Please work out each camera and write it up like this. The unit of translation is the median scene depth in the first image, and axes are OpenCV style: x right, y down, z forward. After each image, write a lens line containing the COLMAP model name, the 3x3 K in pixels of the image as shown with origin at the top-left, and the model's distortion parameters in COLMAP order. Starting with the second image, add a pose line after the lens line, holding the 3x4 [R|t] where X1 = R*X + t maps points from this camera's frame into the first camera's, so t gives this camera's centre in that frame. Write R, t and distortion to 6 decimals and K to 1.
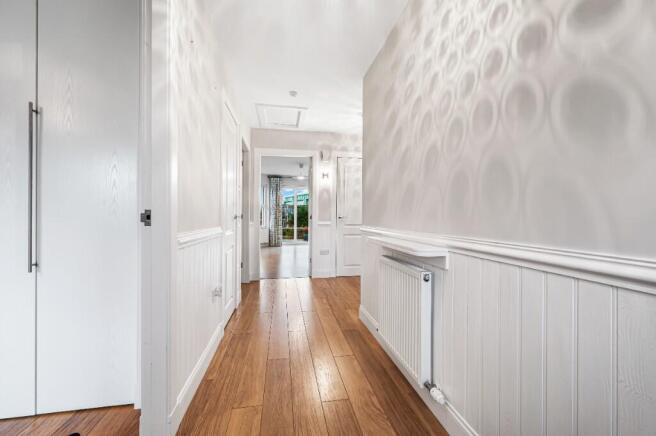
lens RADIAL K [[260.4, 0, 326.9], [0, 260.4, 217.9], [0, 0, 1]] dist [-0.002534, -0.000425]
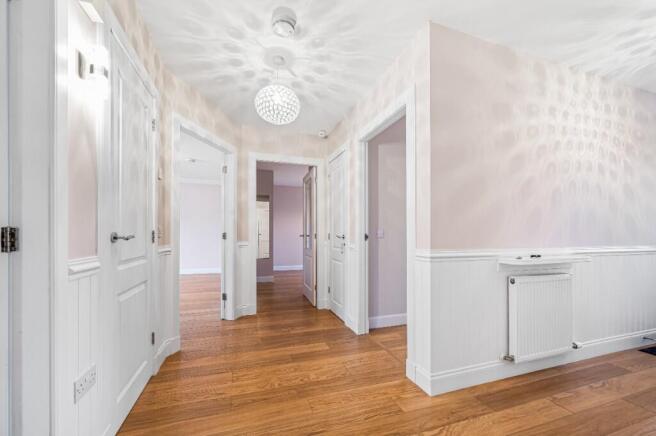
lens RADIAL K [[260.4, 0, 320.0], [0, 260.4, 232.4], [0, 0, 1]] dist [-0.002534, -0.000425]
pose [[-0.132343, -0.008725, 0.991166, -0.846678], [-0.000820, 0.999962, 0.008693, -0.040251], [-0.991204, 0.000338, -0.132345, 2.452090]]
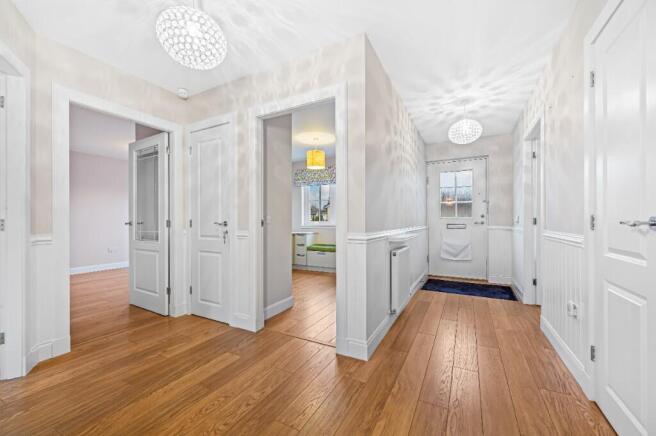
lens RADIAL K [[260.4, 0, 323.4], [0, 260.4, 219.5], [0, 0, 1]] dist [-0.002534, -0.000425]
pose [[-0.779881, -0.007850, 0.625879, -0.422839], [-0.003943, 0.999963, 0.007628, -0.030496], [-0.625916, 0.003481, -0.779883, 2.977705]]
